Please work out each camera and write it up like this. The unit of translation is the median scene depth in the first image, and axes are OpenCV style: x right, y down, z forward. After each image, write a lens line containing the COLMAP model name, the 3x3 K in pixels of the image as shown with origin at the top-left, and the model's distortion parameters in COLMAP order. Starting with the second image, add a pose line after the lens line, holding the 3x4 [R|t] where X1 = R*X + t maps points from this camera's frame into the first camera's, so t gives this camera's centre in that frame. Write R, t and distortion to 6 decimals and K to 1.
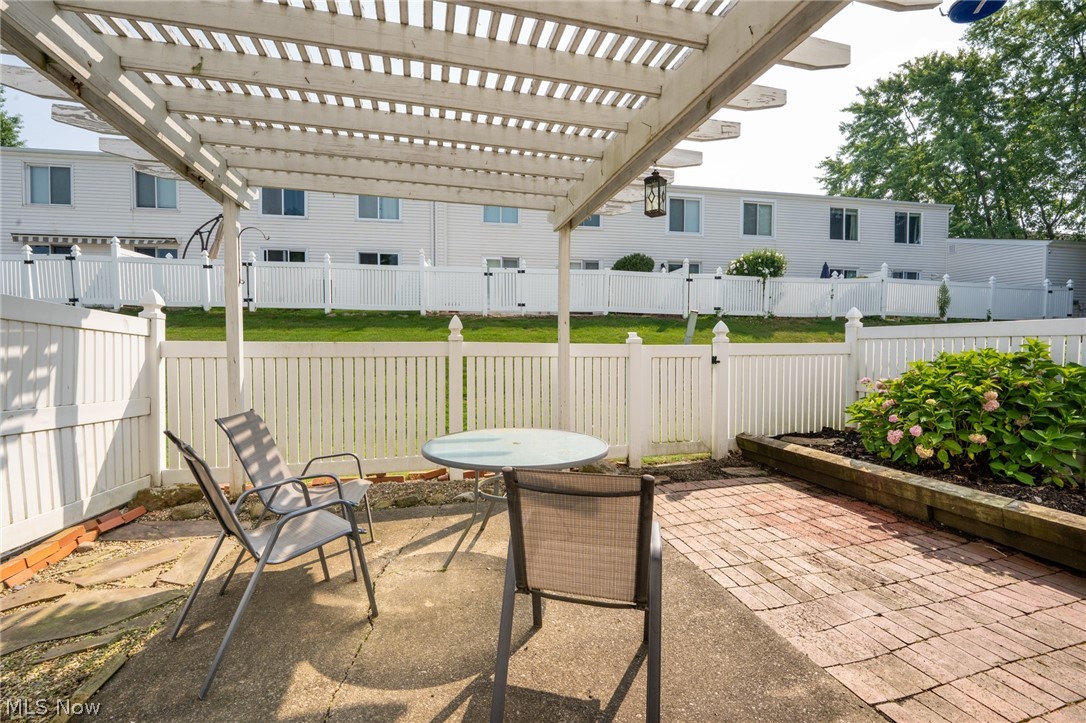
lens RADIAL K [[447.6, 0, 543.0], [0, 447.6, 361.5], [0, 0, 1]] dist [-0.001016, -0.003688]
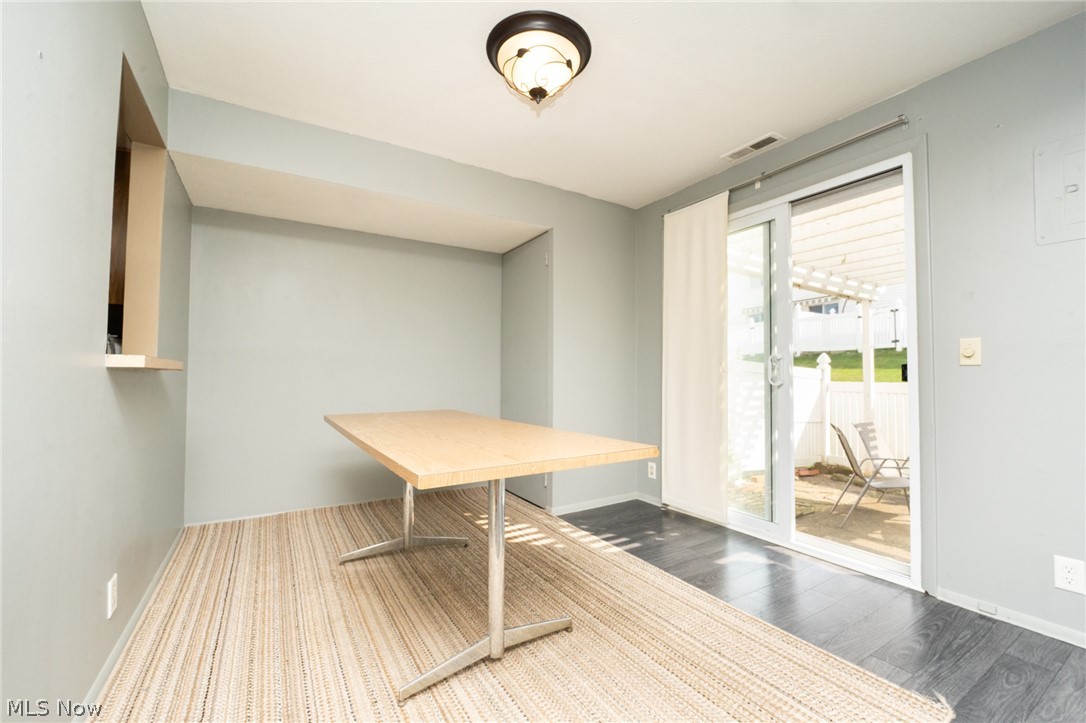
lens RADIAL K [[447.6, 0, 543.0], [0, 447.6, 361.5], [0, 0, 1]] dist [-0.001016, -0.003688]
pose [[0.295300, -0.032563, -0.954849, 0.521561], [-0.035337, 0.998363, -0.044976, -0.006122], [0.954751, 0.047023, 0.293666, -0.620635]]
